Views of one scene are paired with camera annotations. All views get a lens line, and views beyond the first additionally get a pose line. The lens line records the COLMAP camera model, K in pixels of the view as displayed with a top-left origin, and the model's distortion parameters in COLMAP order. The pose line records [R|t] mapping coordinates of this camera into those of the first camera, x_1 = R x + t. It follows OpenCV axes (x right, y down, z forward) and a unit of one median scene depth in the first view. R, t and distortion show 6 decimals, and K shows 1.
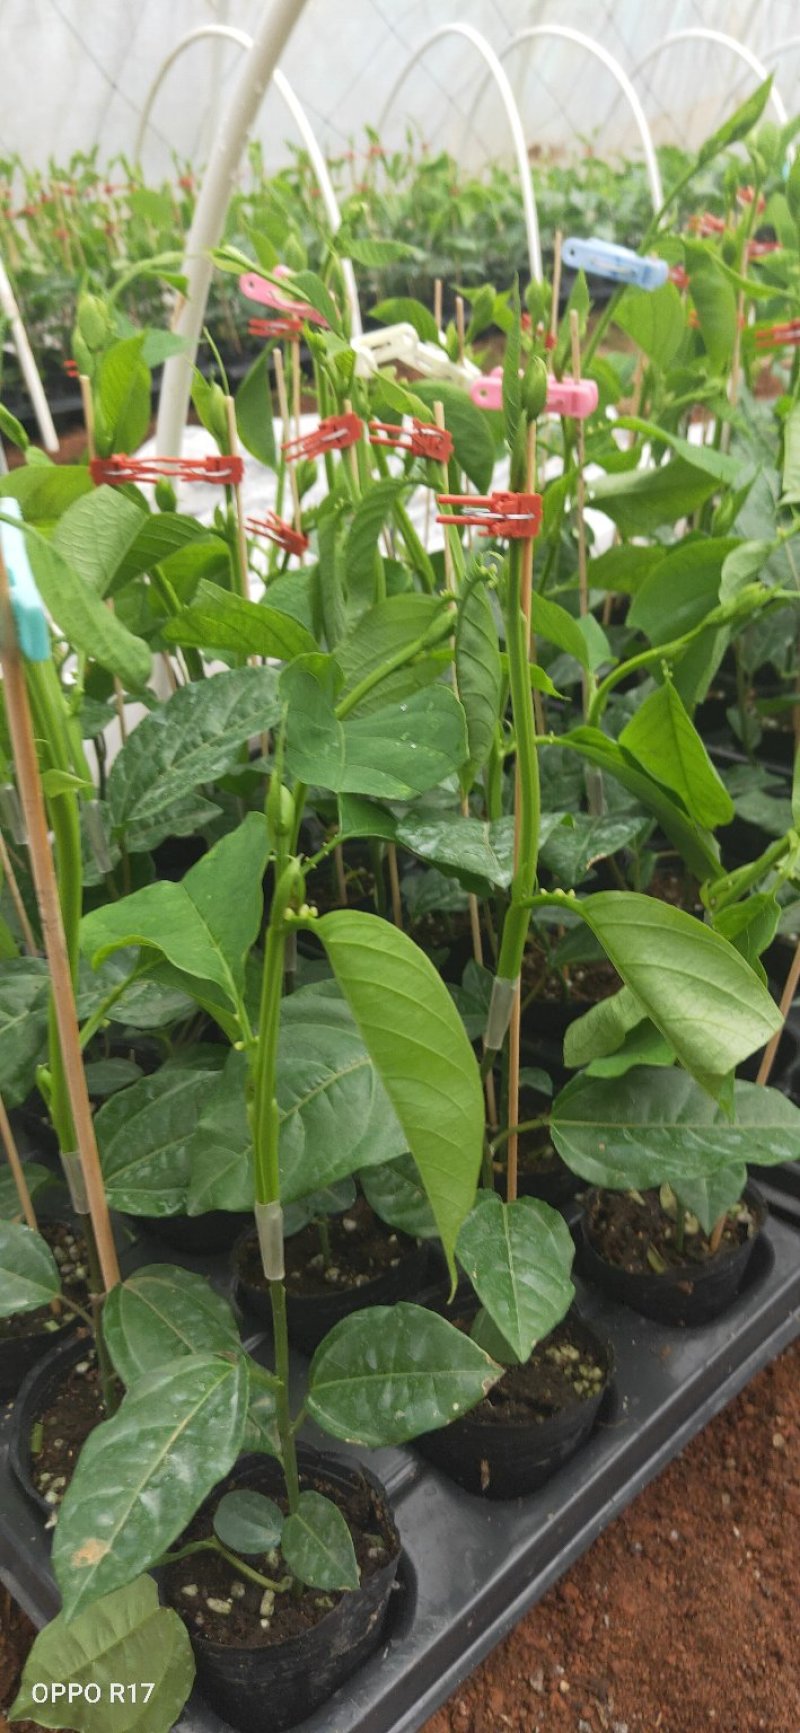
lens RADIAL K [[1319.6, 0, 400.0], [0, 1319.6, 866.5], [0, 0, 1]] dist [0.043400, -0.010941]
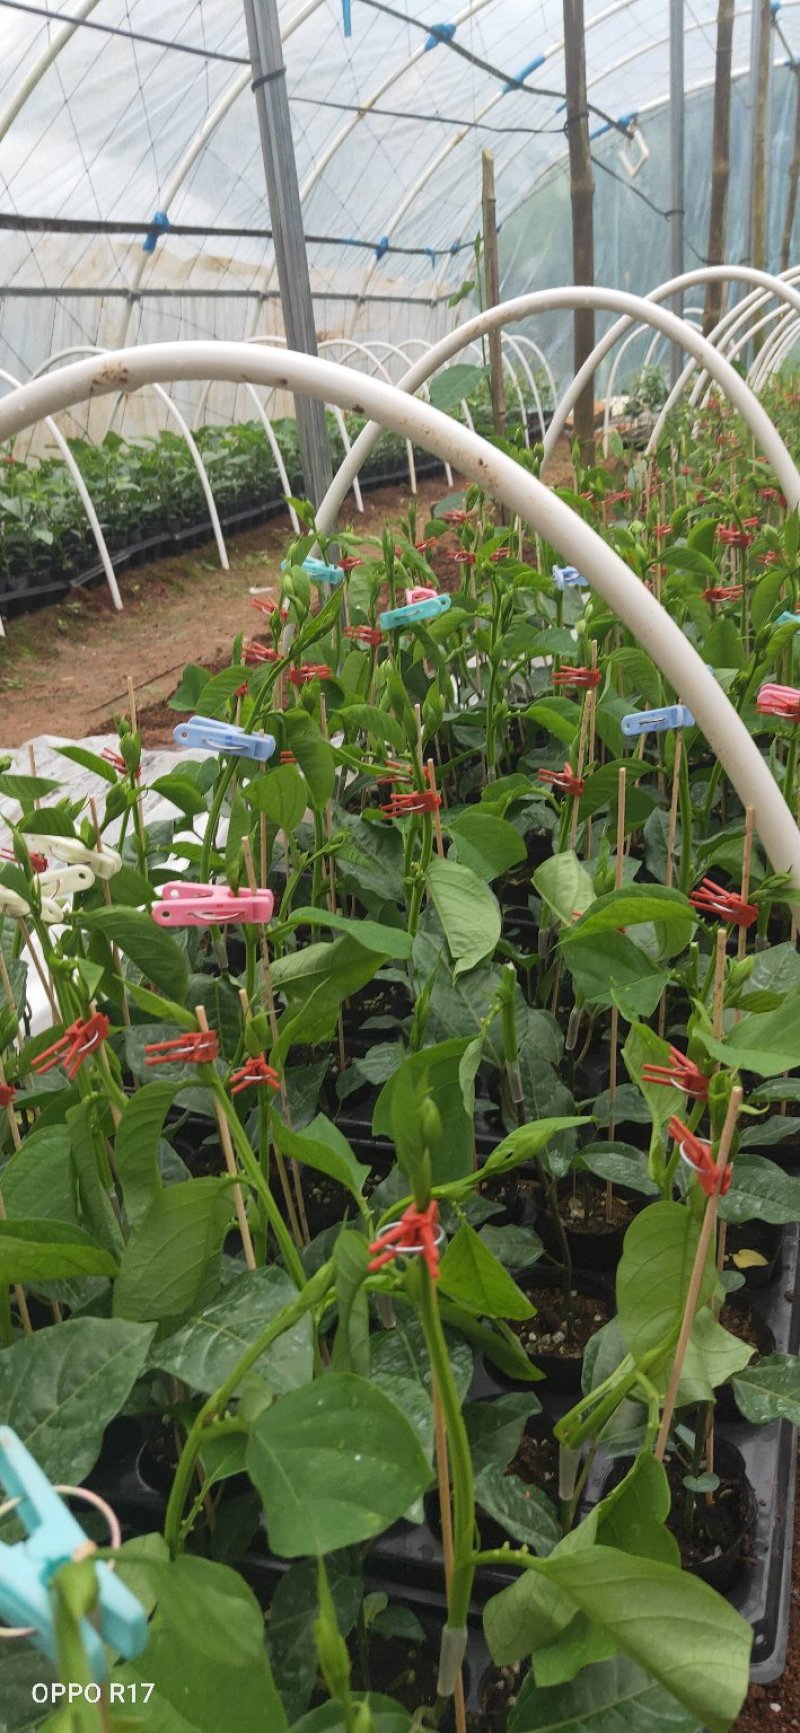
lens RADIAL K [[1319.6, 0, 400.0], [0, 1319.6, 866.5], [0, 0, 1]] dist [0.043400, -0.010941]
pose [[0.908600, -0.170285, 0.381377, -0.209375], [0.225966, 0.968353, -0.105976, -0.318608], [-0.351261, 0.182468, 0.918325, -0.028813]]
